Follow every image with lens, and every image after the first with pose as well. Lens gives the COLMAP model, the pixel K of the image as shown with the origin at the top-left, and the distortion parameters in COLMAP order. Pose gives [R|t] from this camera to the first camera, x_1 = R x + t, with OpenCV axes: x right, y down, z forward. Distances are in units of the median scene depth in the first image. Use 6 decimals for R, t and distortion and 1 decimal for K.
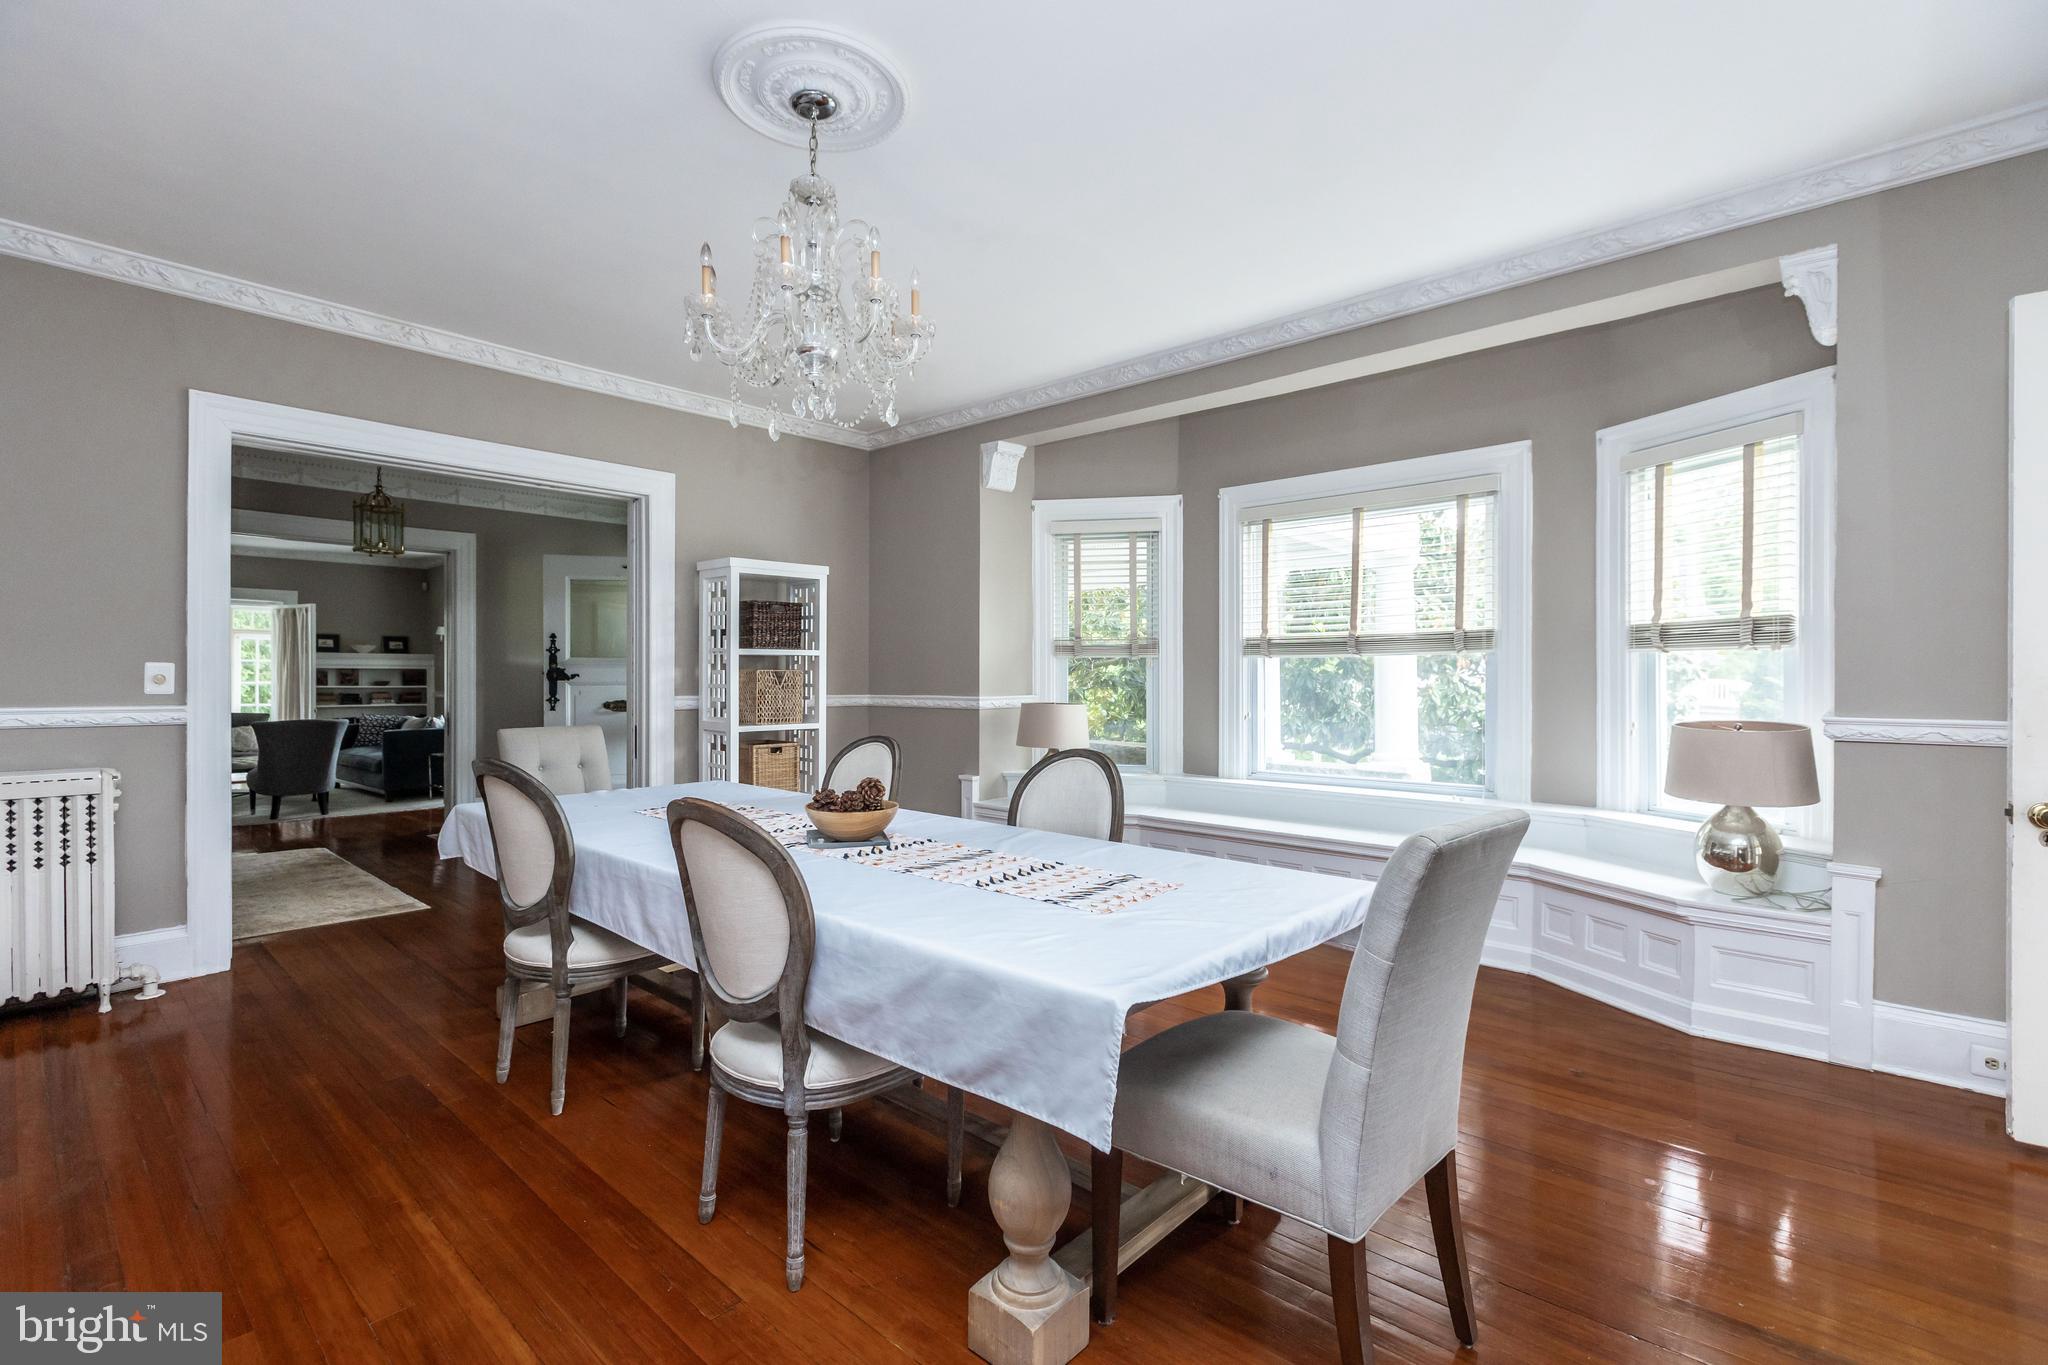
lens RADIAL K [[922.2, 0, 1028.4], [0, 922.2, 681.0], [0, 0, 1]] dist [0.003762, 0.000402]
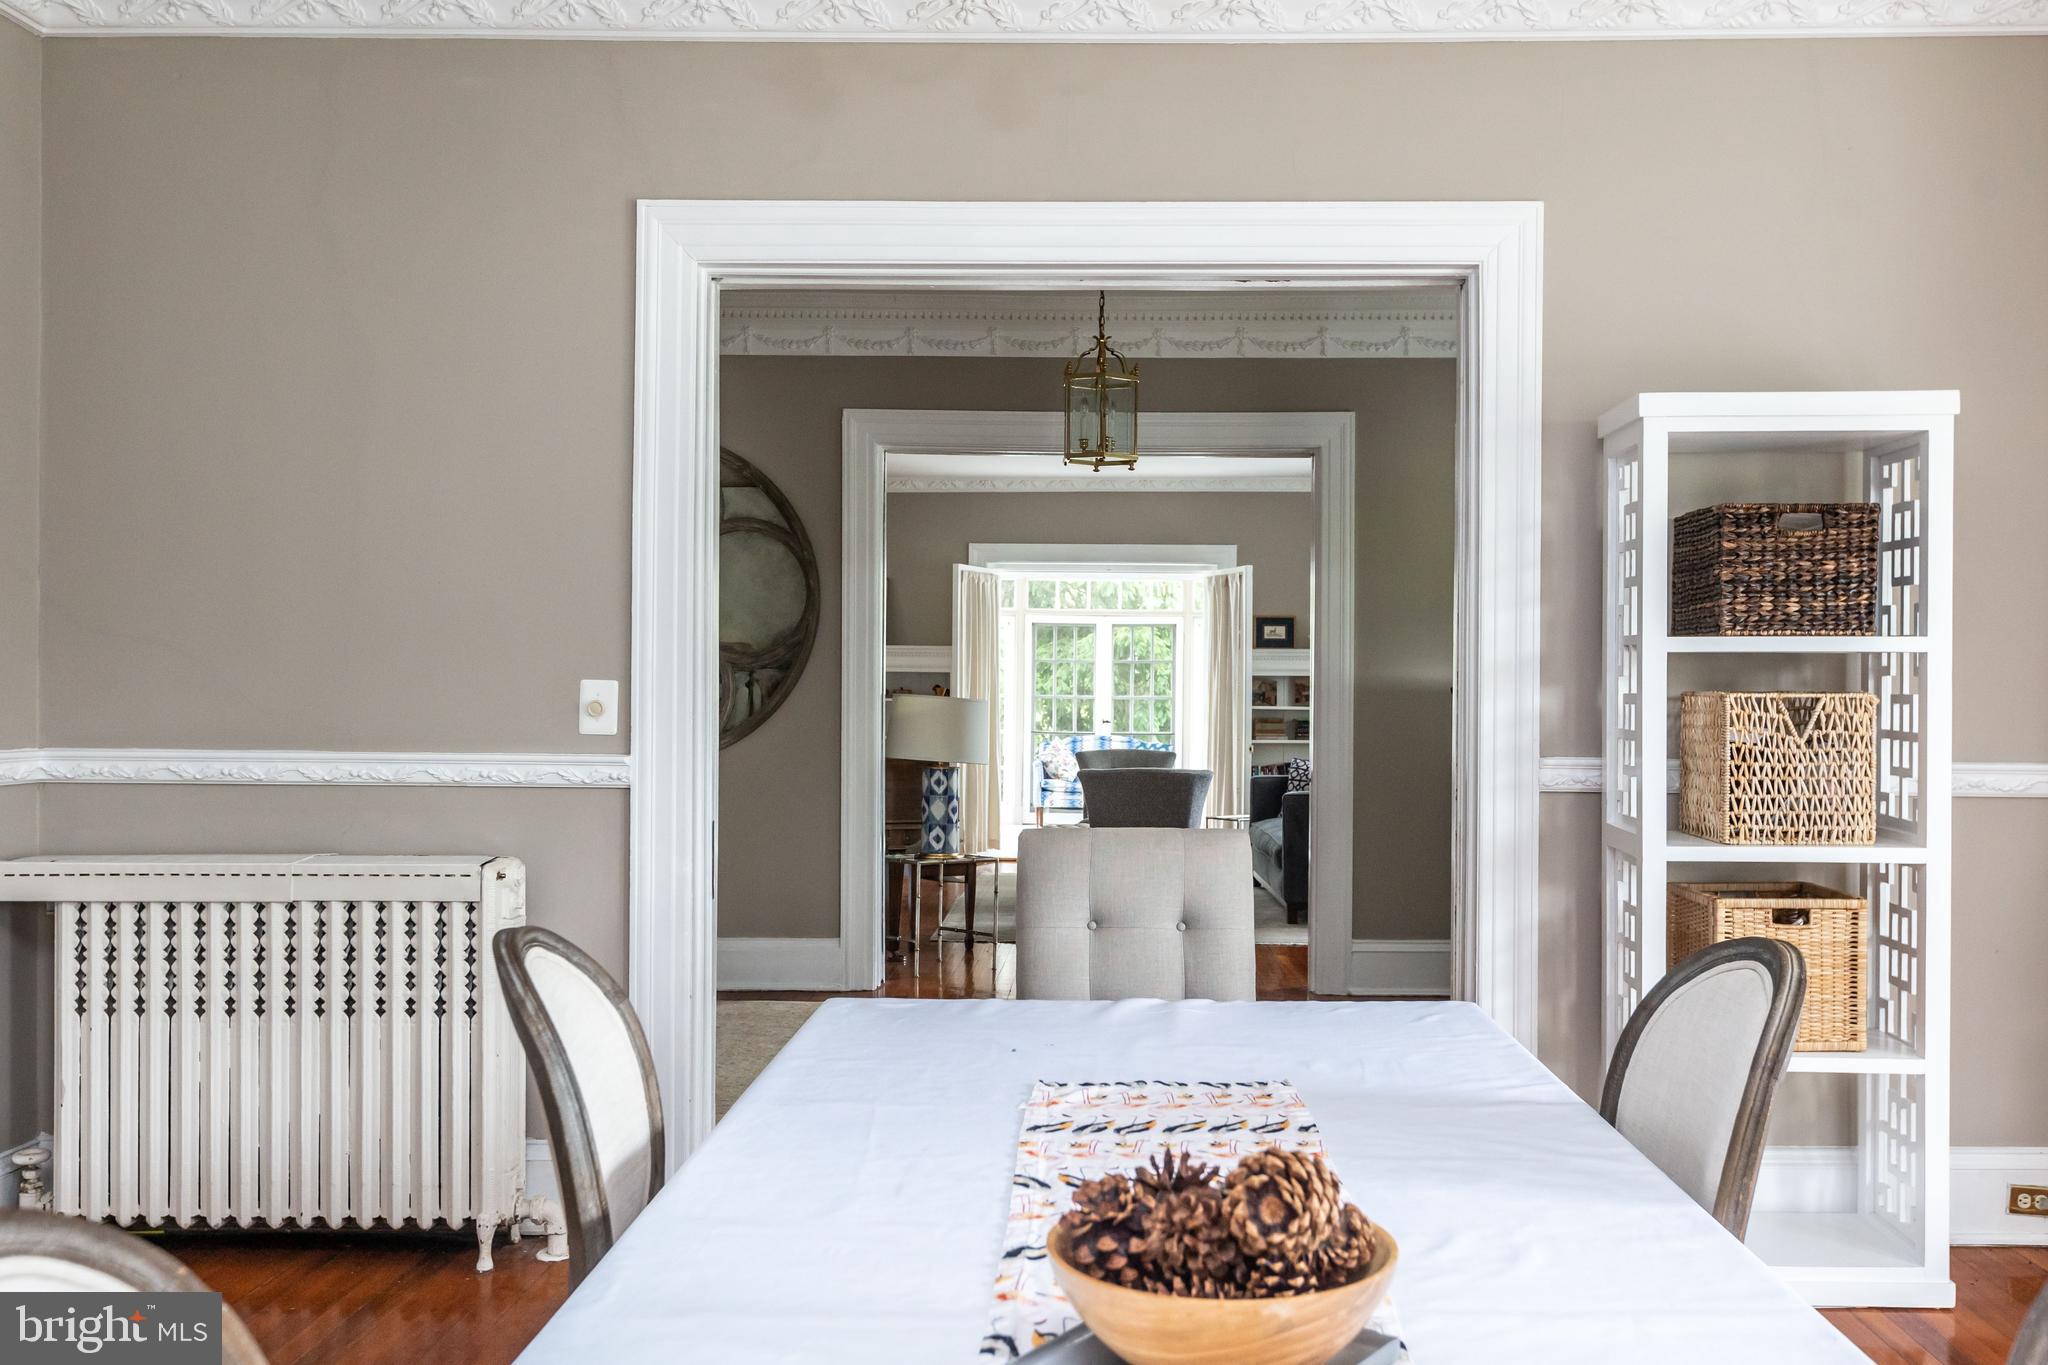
lens RADIAL K [[1876.5, 0, 1025.1], [0, 1876.5, 679.6], [0, 0, 1]] dist [0.006557, 0.000000]
pose [[0.652513, 0.001783, -0.757775, 0.087634], [-0.008362, 0.999953, -0.004848, -0.011378], [0.757731, 0.009500, 0.652497, 0.294925]]
